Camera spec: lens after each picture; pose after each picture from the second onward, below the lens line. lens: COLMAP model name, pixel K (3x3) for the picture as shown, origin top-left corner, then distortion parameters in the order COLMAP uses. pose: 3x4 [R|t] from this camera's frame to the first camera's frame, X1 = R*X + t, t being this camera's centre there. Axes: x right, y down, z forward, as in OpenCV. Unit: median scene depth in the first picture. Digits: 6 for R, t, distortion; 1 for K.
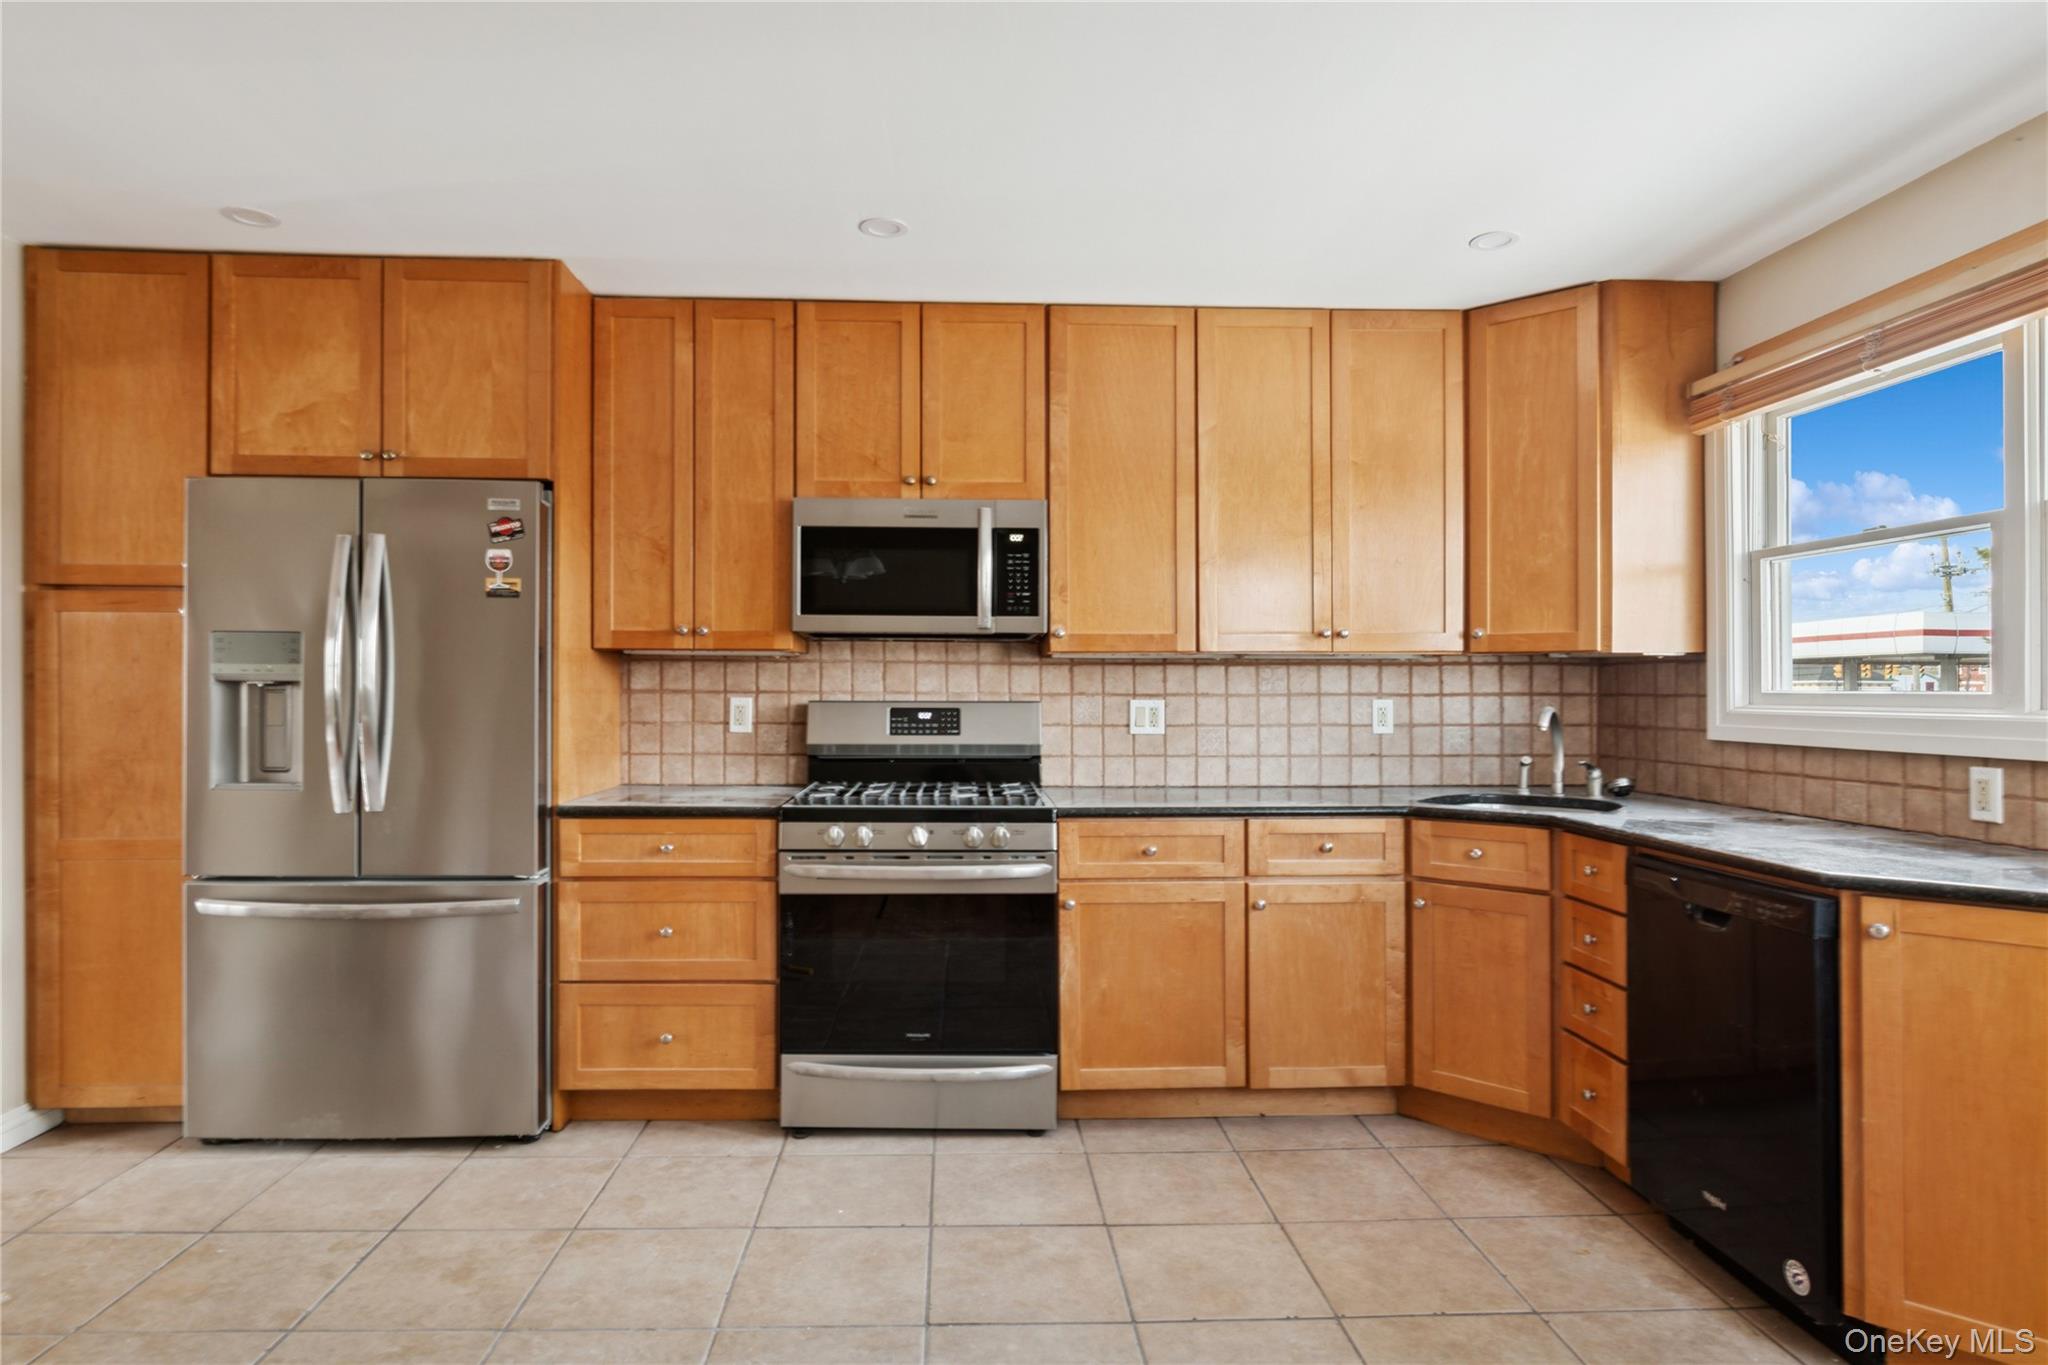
lens RADIAL K [[1156.5, 0, 1010.6], [0, 1156.5, 689.9], [0, 0, 1]] dist [-0.025150, 0.015249]
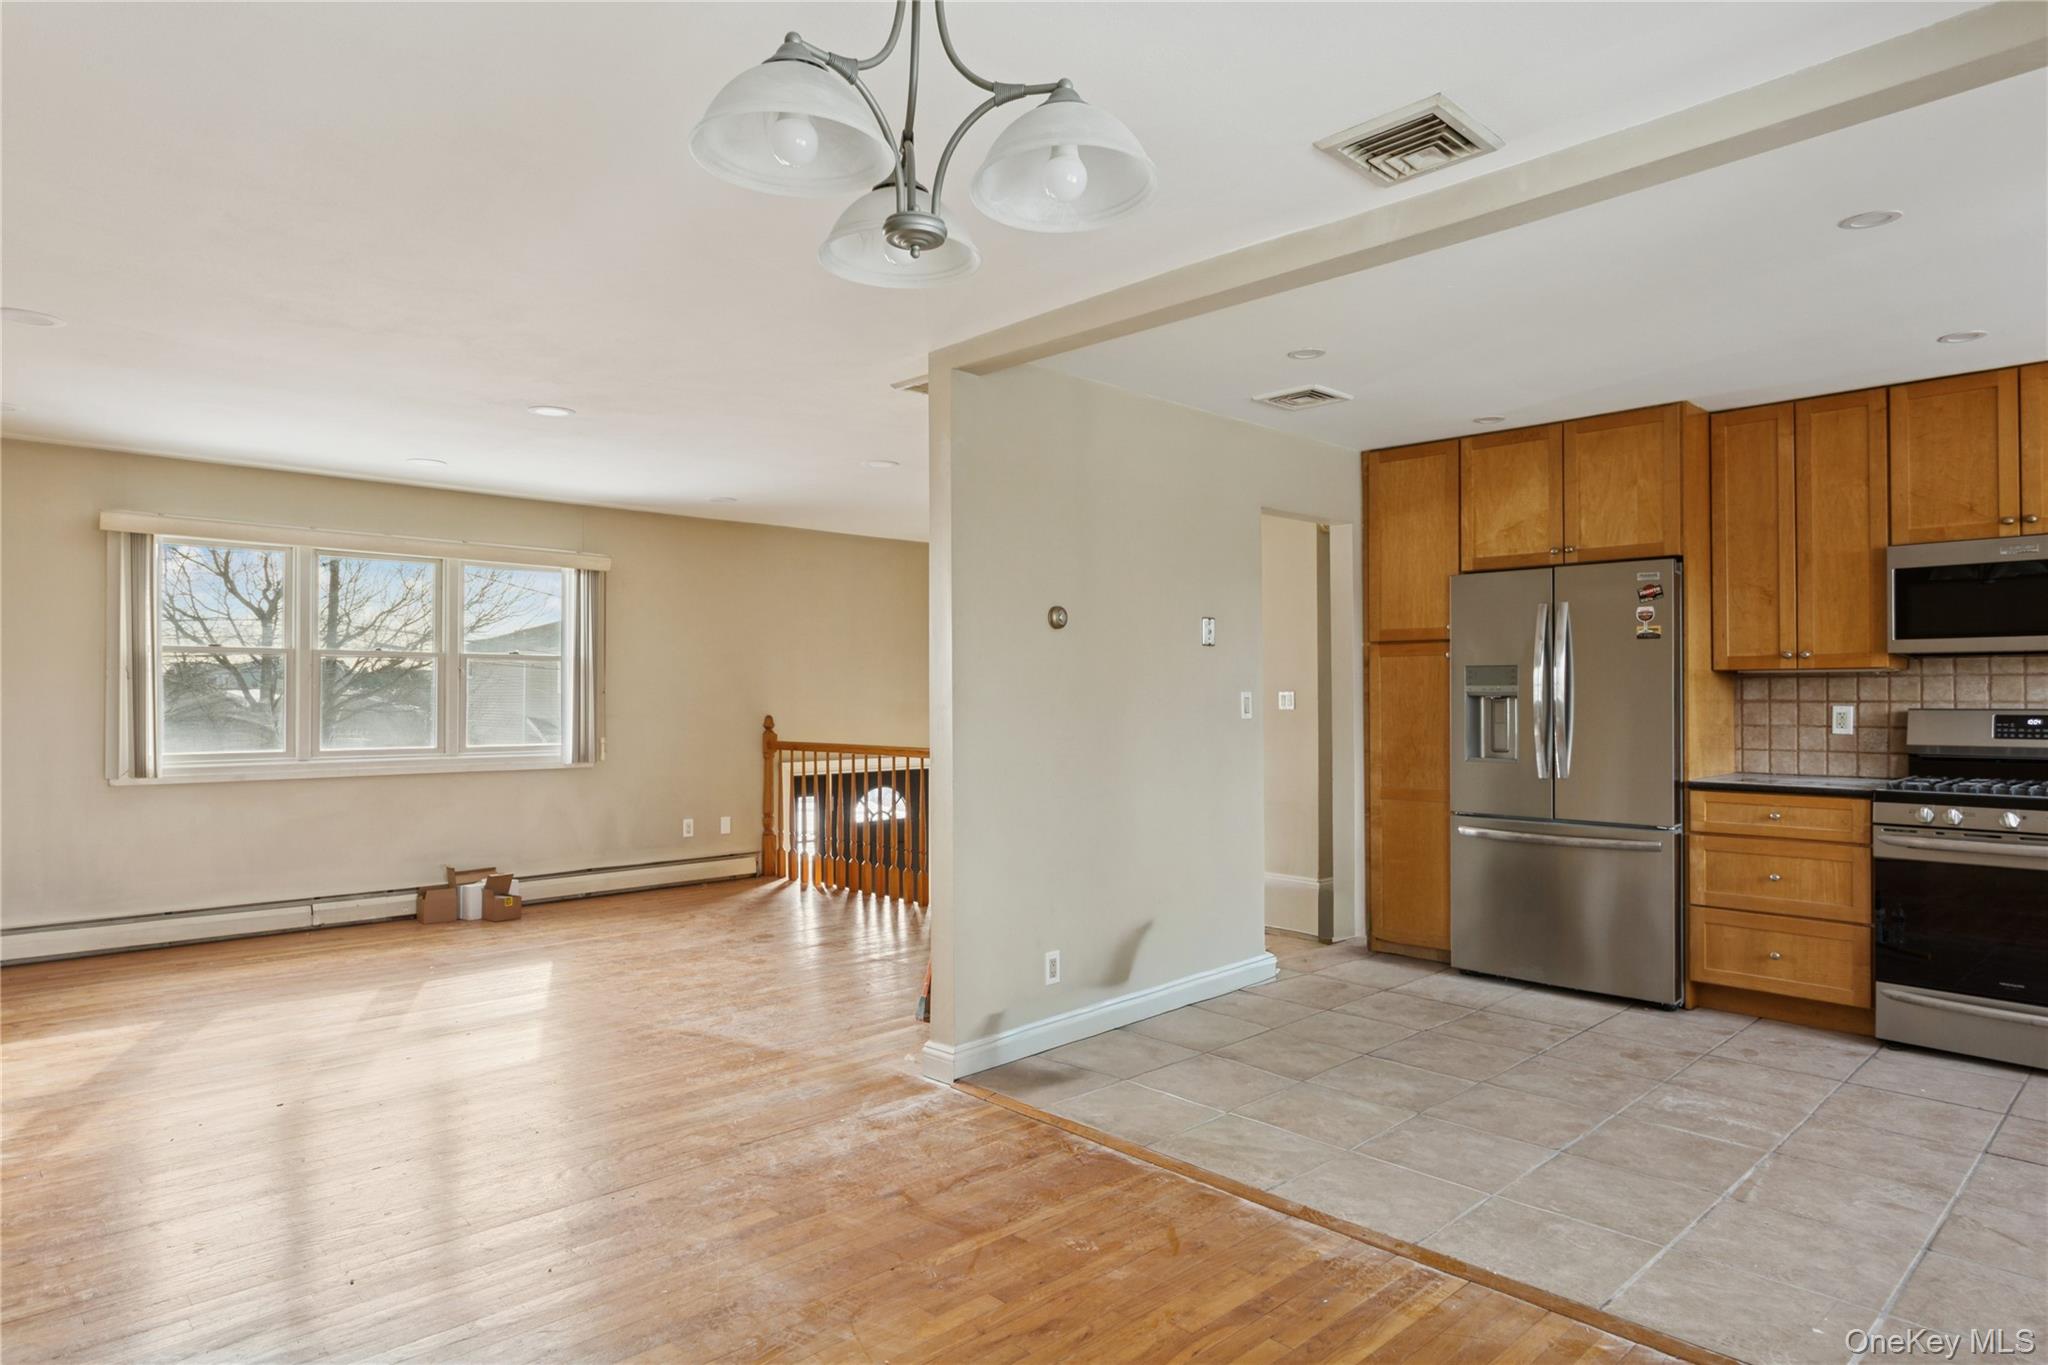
lens RADIAL K [[1199.1, 0, 1022.5], [0, 1199.1, 693.4], [0, 0, 1]] dist [-0.000041, 0.001873]
pose [[0.657307, -0.007652, -0.753584, 0.185984], [0.004151, 0.999970, -0.006533, -0.002452], [0.753611, 0.001166, 0.657319, -0.598679]]
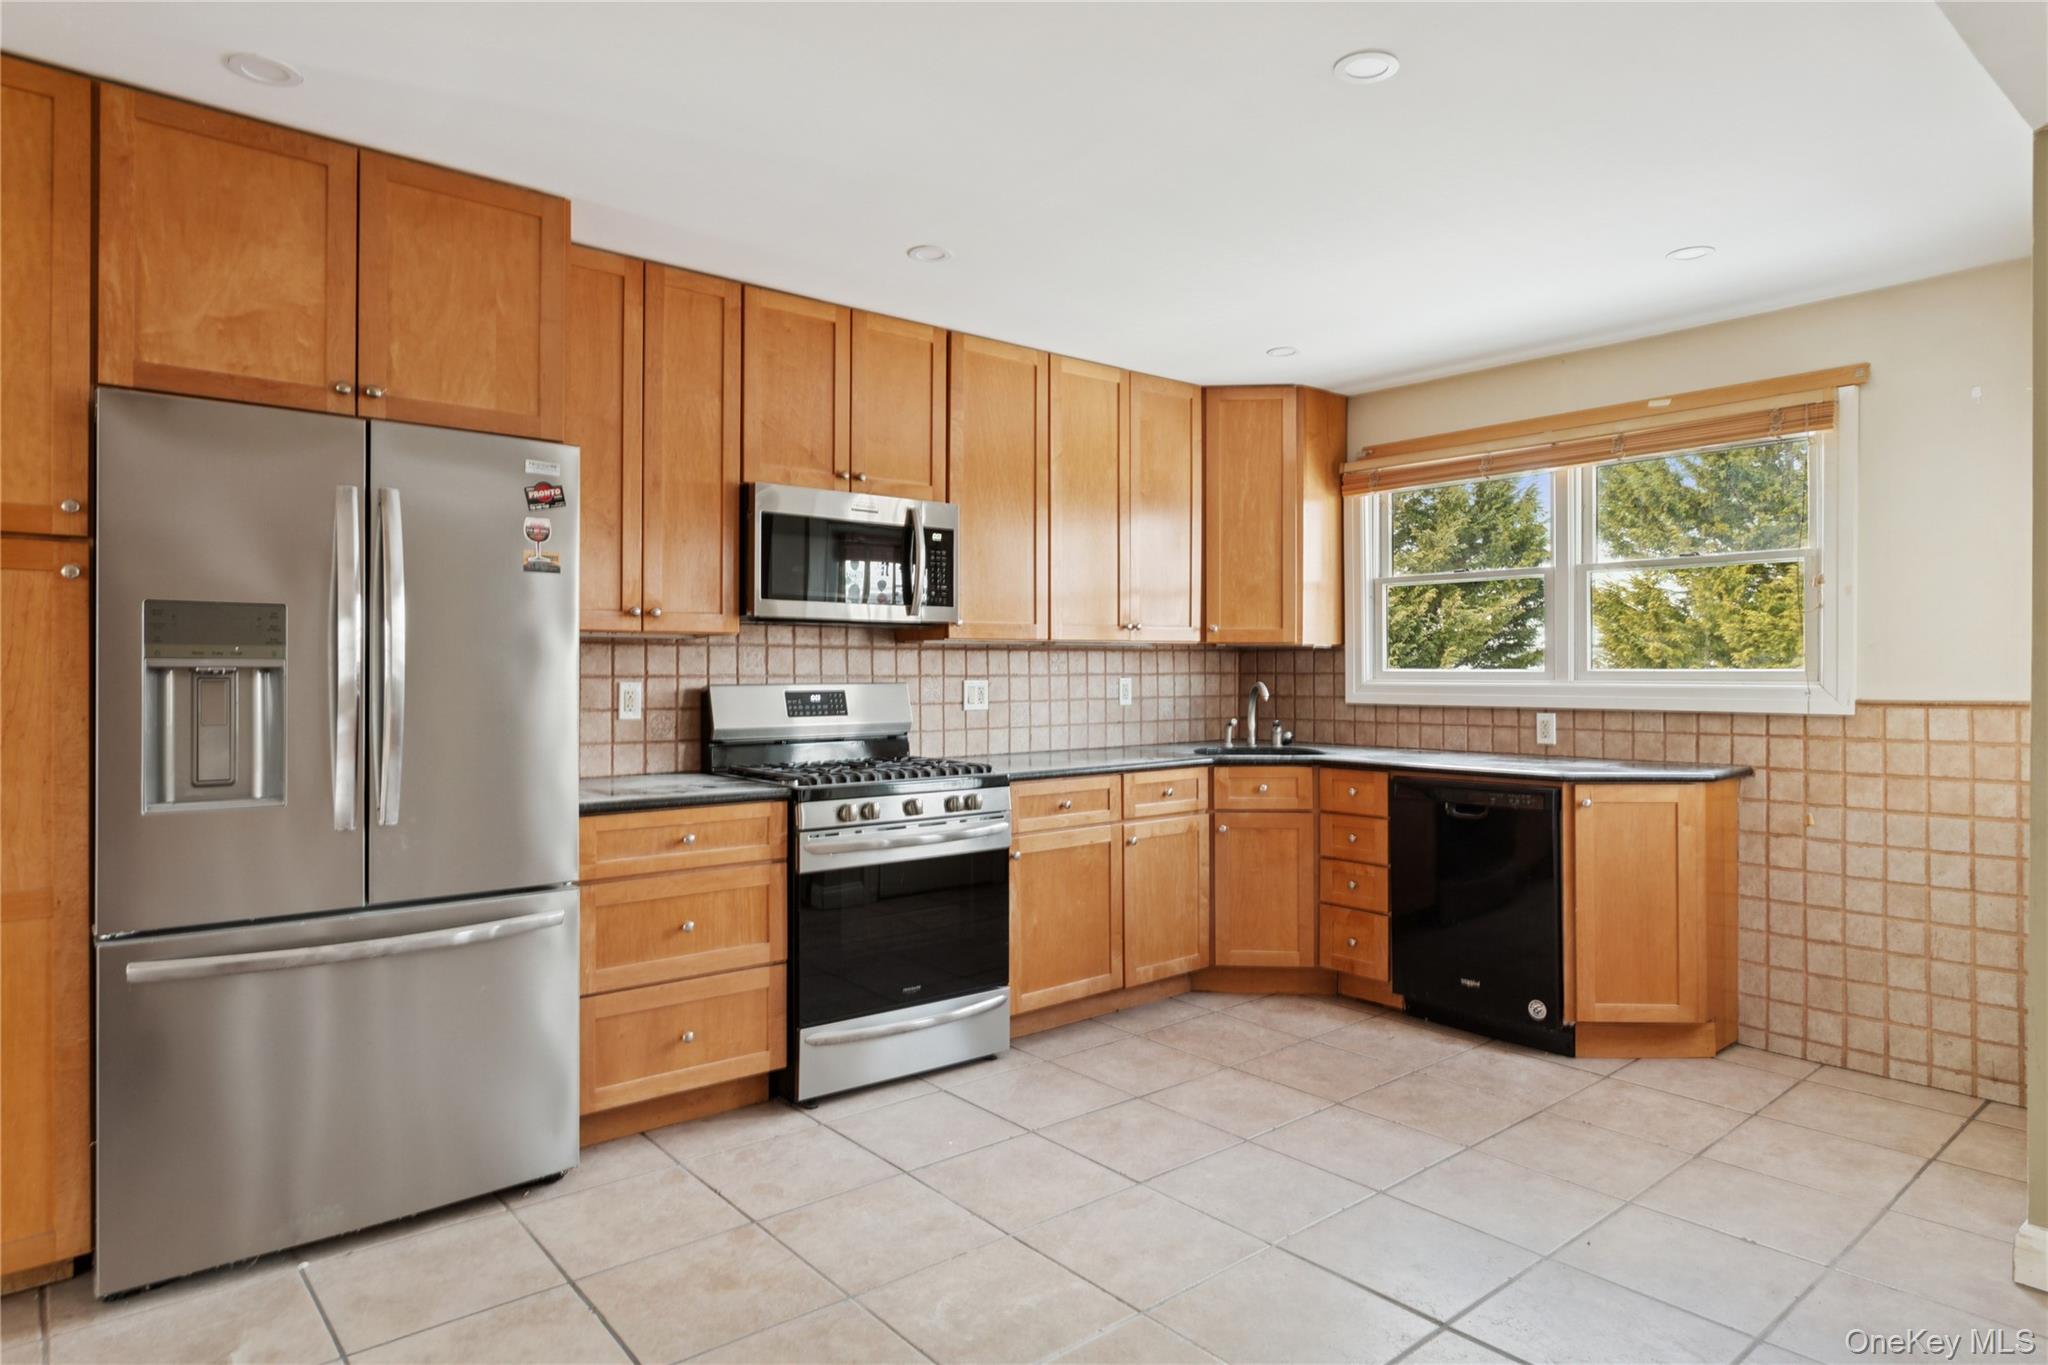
lens RADIAL K [[1175.9, 0, 1045.0], [0, 1175.9, 672.1], [0, 0, 1]] dist [-0.013640, 0.001033]
pose [[0.786271, -0.005896, 0.617854, -0.658871], [0.004124, 0.999982, 0.004294, -0.005389], [-0.617868, -0.000828, 0.786281, 0.044667]]
